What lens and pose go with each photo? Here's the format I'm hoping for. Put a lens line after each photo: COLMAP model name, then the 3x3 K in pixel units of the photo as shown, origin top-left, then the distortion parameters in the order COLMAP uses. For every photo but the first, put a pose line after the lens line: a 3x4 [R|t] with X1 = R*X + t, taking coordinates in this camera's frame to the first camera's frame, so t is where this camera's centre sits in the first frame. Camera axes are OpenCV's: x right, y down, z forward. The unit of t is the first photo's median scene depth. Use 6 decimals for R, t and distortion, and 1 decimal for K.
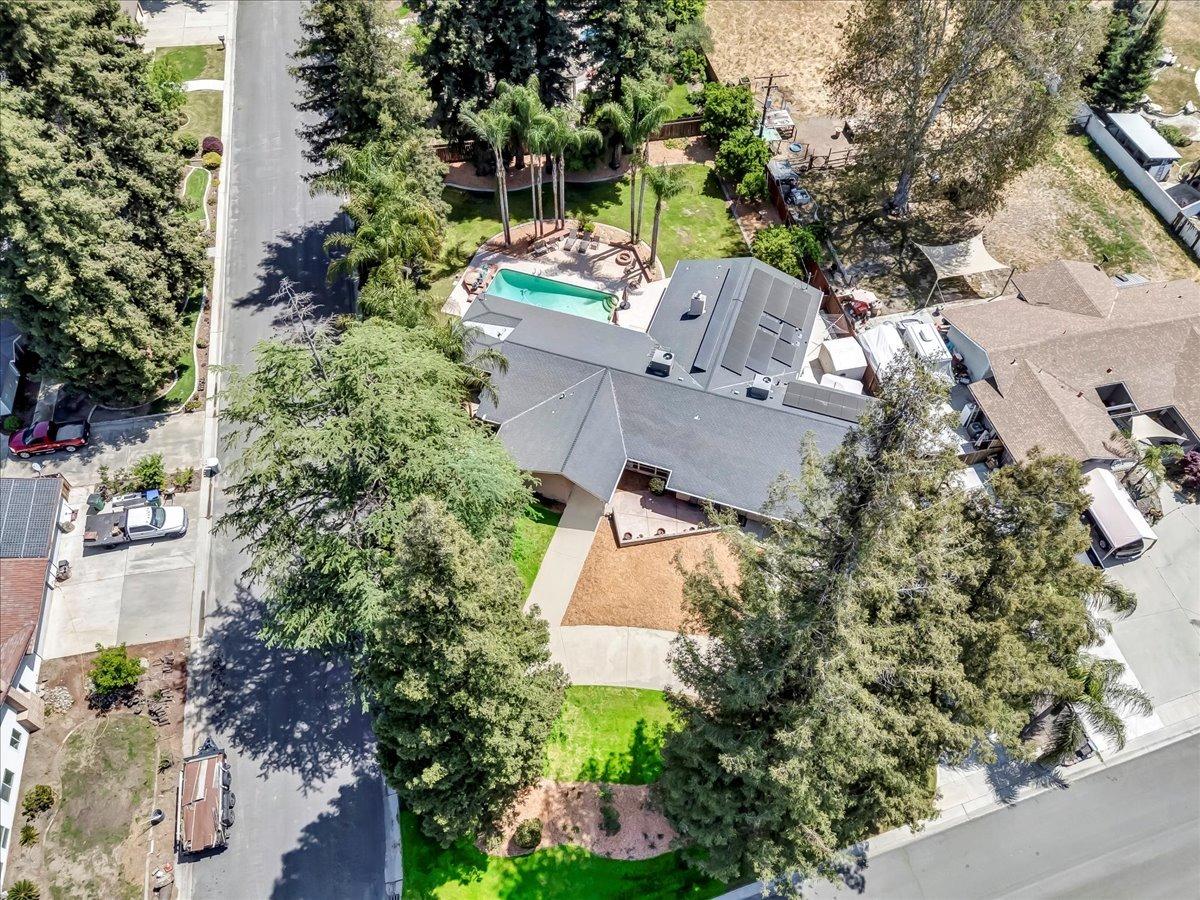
lens RADIAL K [[897.2, 0, 604.7], [0, 897.2, 456.9], [0, 0, 1]] dist [0.056237, -0.026999]
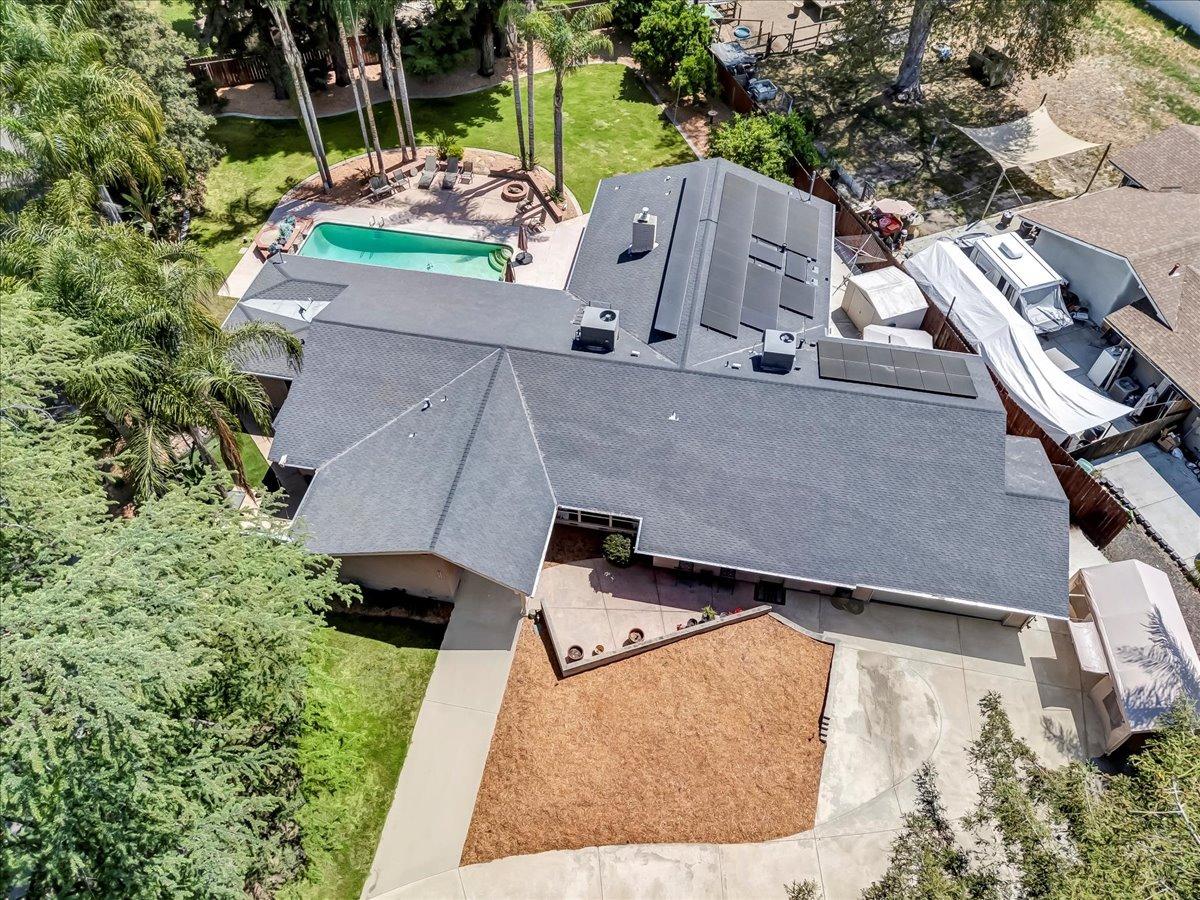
lens RADIAL K [[897.2, 0, 605.1], [0, 897.2, 446.8], [0, 0, 1]] dist [0.056237, -0.026999]
pose [[0.989551, -0.110968, 0.092064, 0.006431], [0.115140, 0.992490, -0.041300, -0.006117], [-0.086789, 0.051469, 0.994896, 0.375289]]
